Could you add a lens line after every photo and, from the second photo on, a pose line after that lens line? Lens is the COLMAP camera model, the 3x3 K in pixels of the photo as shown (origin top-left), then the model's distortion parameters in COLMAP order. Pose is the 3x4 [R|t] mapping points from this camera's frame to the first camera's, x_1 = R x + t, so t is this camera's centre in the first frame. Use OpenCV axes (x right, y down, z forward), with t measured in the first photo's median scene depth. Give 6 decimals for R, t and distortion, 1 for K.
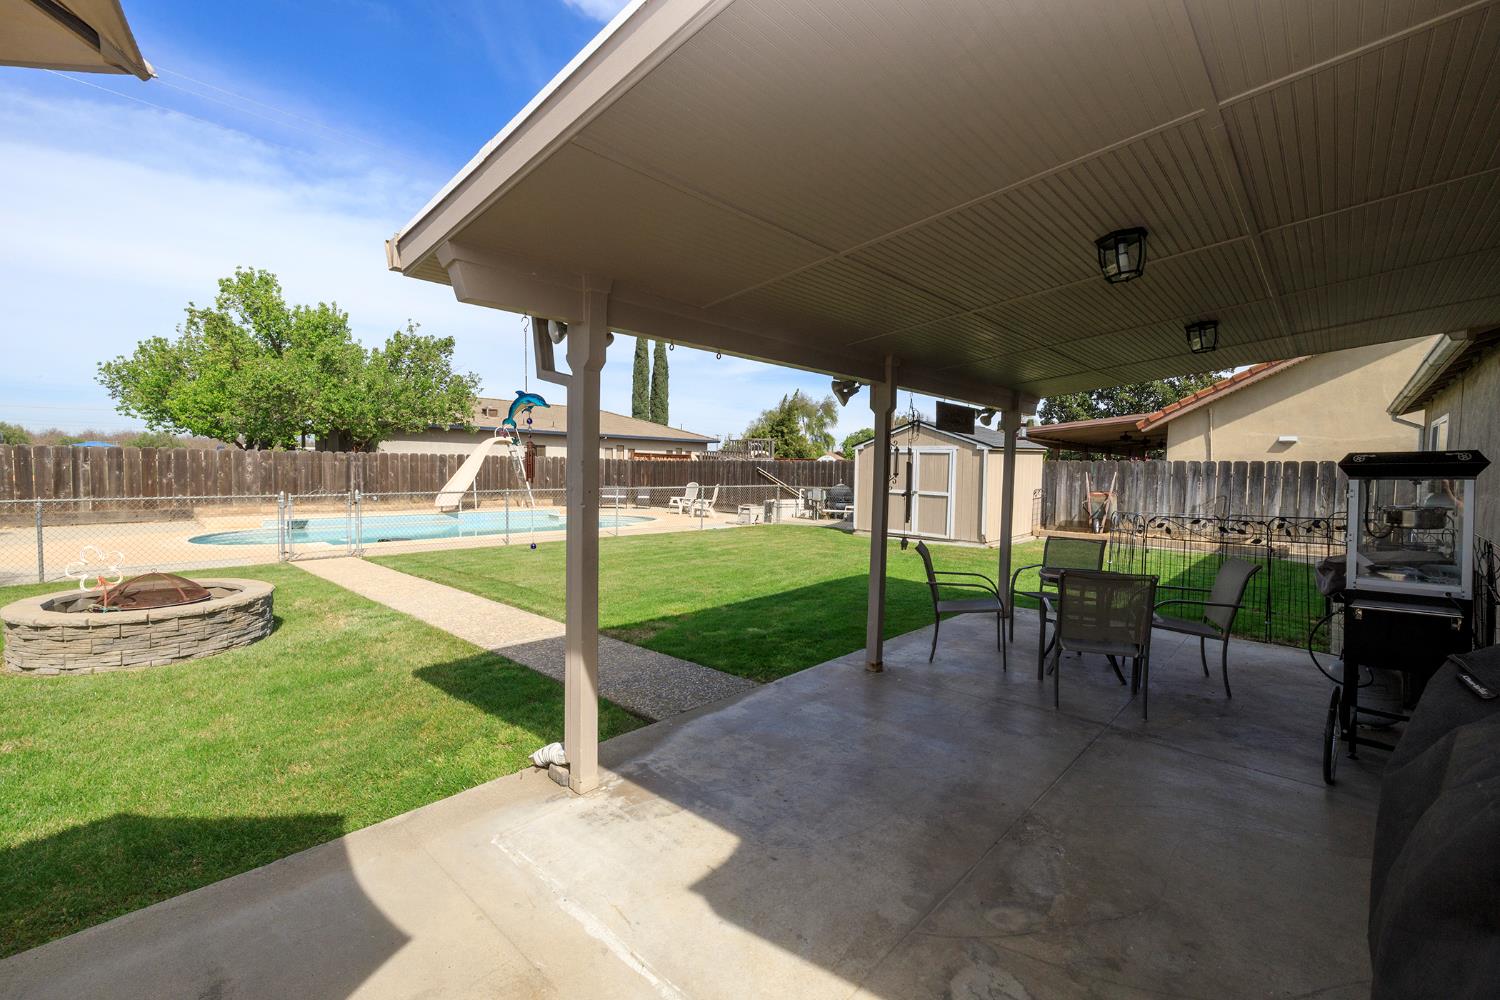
lens RADIAL K [[626.8, 0, 746.1], [0, 626.8, 498.4], [0, 0, 1]] dist [0.000179, 0.000212]
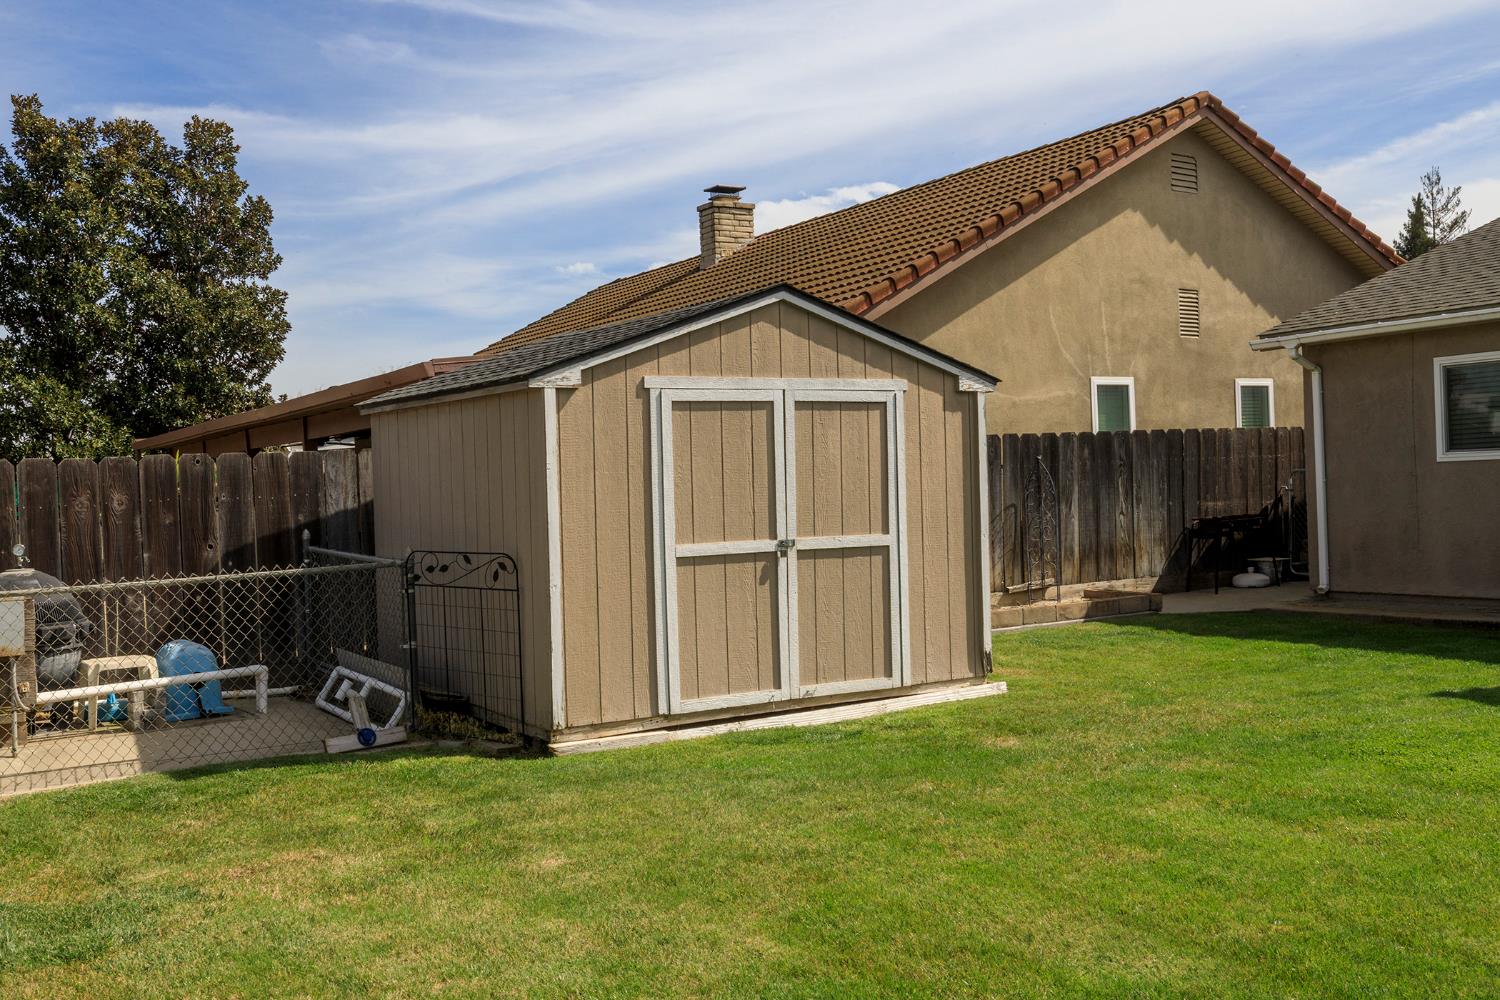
lens RADIAL K [[1431.9, 0, 738.8], [0, 1431.9, 508.1], [0, 0, 1]] dist [-0.009175, 0.000000]
pose [[0.259817, -0.041598, 0.964762, -0.311373], [0.091930, 0.995600, 0.018170, -0.035390], [-0.961272, 0.083969, 0.262498, 0.769455]]
